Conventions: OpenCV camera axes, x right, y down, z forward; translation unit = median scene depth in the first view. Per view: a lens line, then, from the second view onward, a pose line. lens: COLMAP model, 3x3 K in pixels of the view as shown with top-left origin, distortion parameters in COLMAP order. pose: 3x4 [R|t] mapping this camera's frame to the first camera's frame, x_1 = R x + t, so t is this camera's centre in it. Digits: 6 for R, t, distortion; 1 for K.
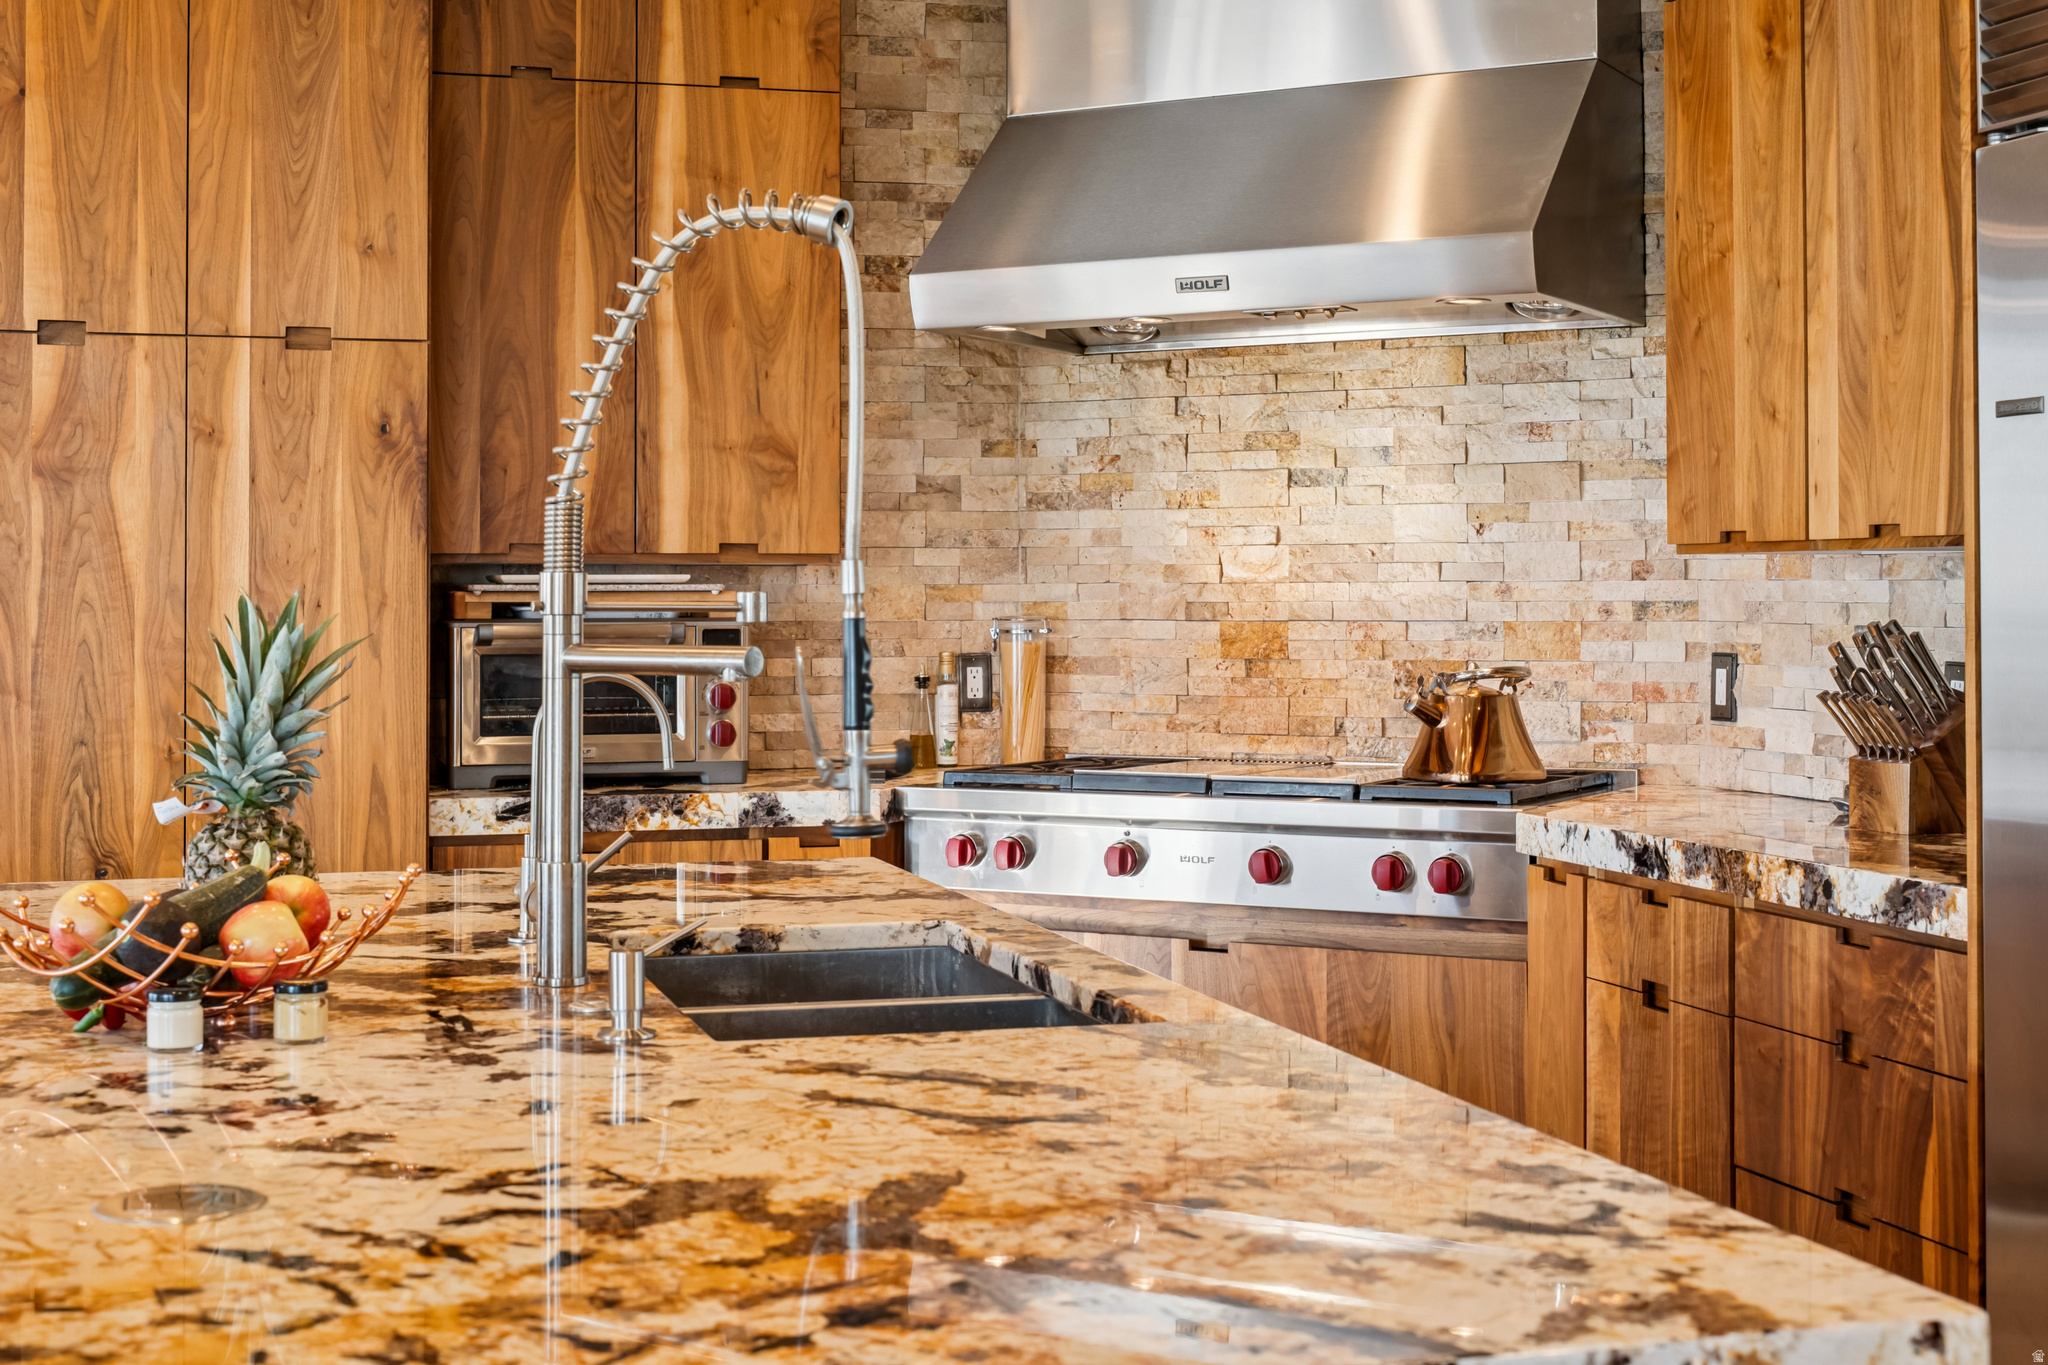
lens RADIAL K [[2606.1, 0, 1025.0], [0, 2606.1, 673.9], [0, 0, 1]] dist [-0.008443, 0.000000]
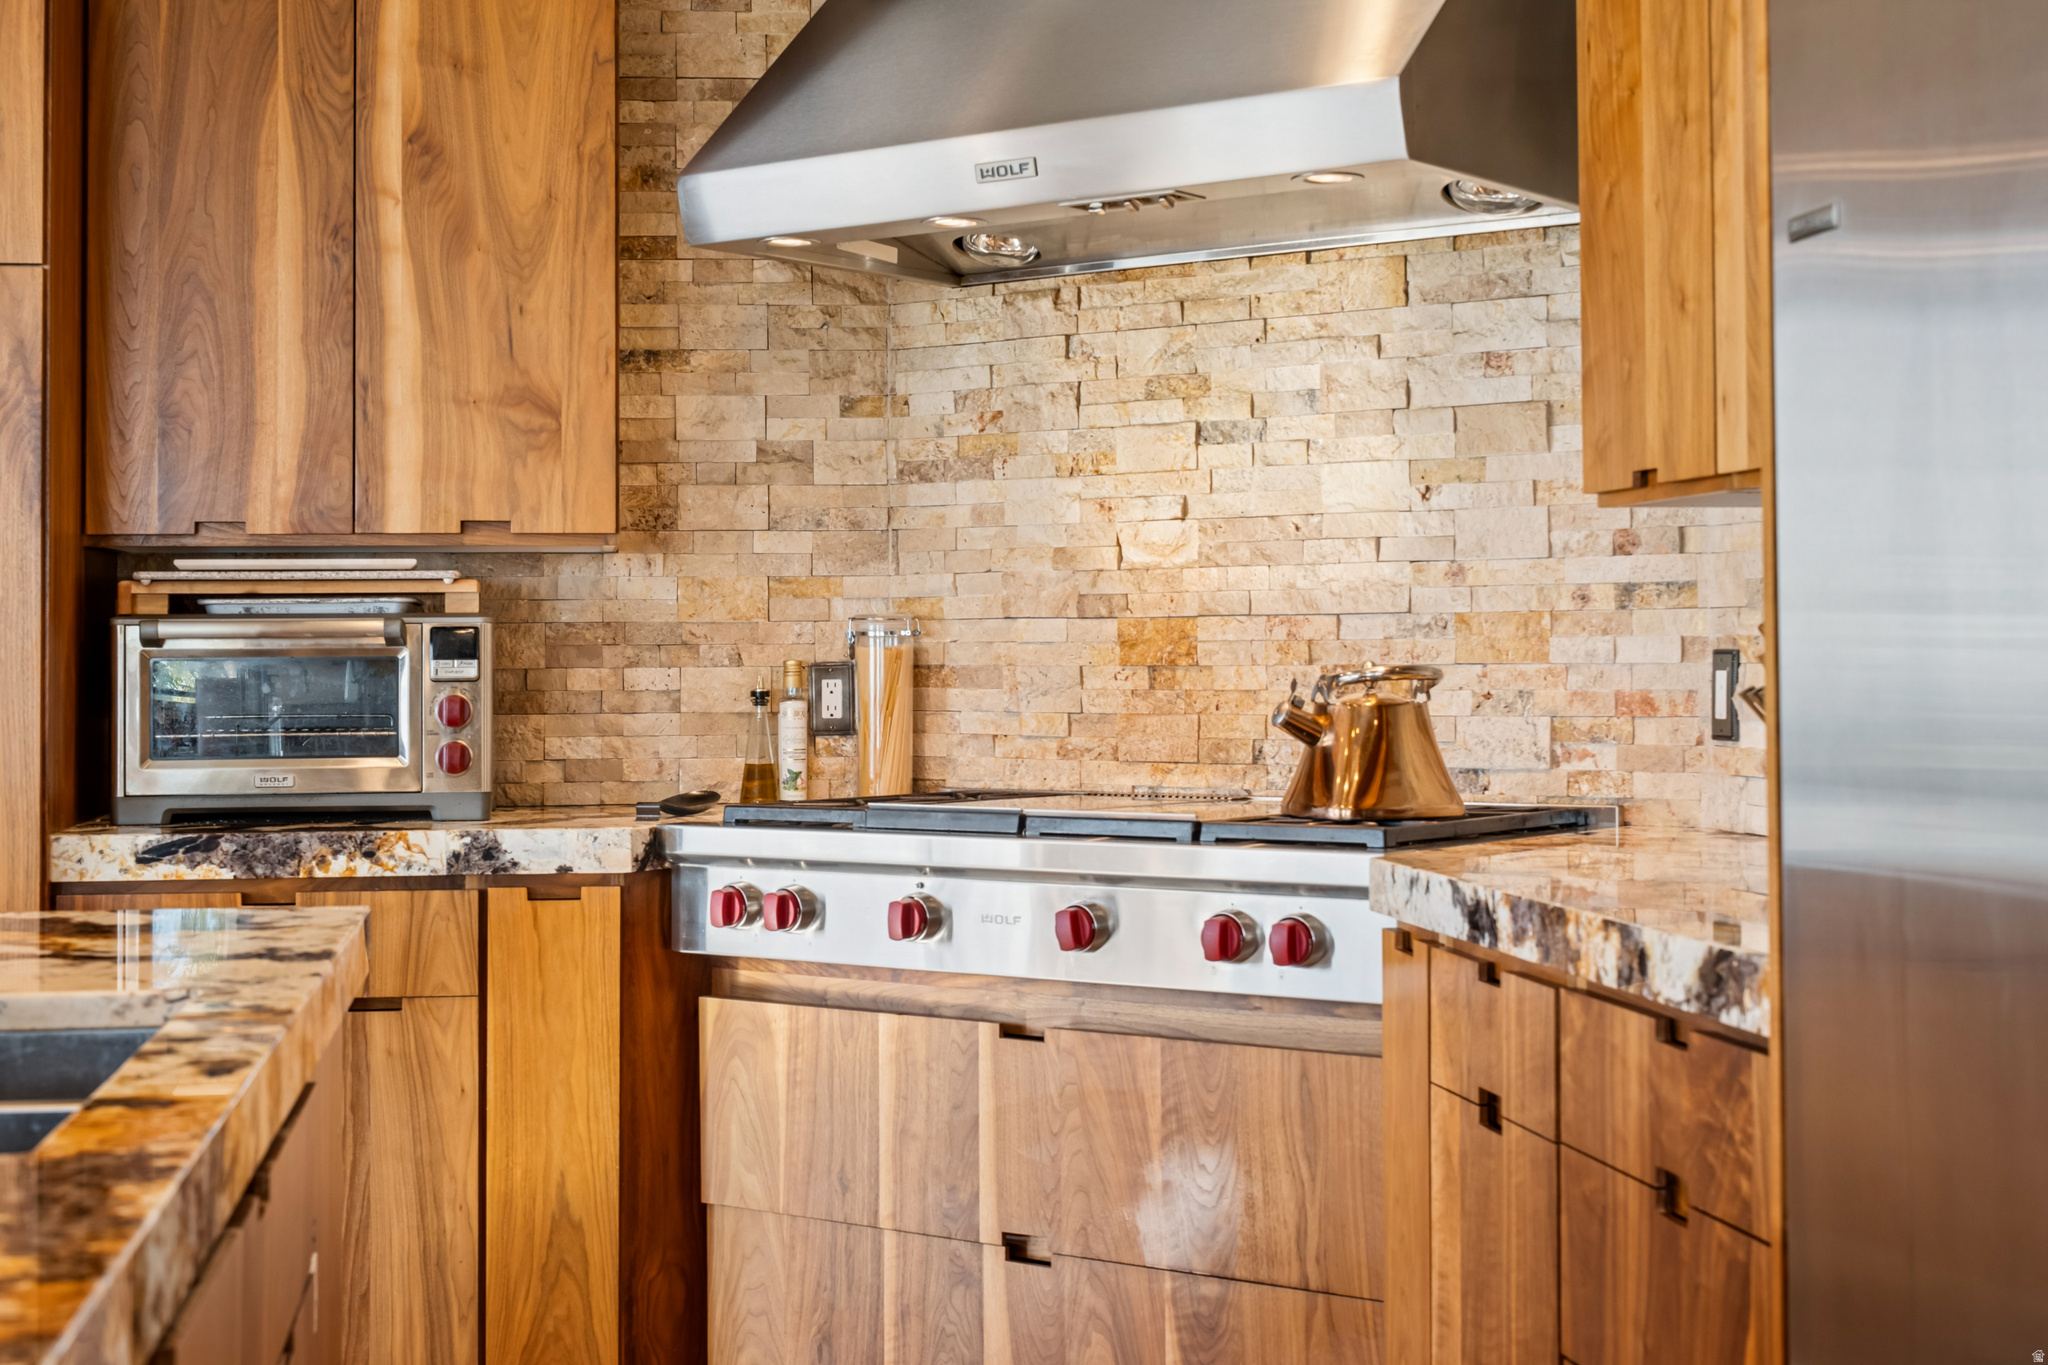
lens RADIAL K [[2815.2, 0, 1023.0], [0, 2815.2, 689.7], [0, 0, 1]] dist [-0.014193, 0.000000]
pose [[0.991528, -0.002374, -0.129874, 0.170341], [0.000376, 0.999881, -0.015408, 0.015632], [0.129895, 0.015229, 0.991411, 0.169783]]
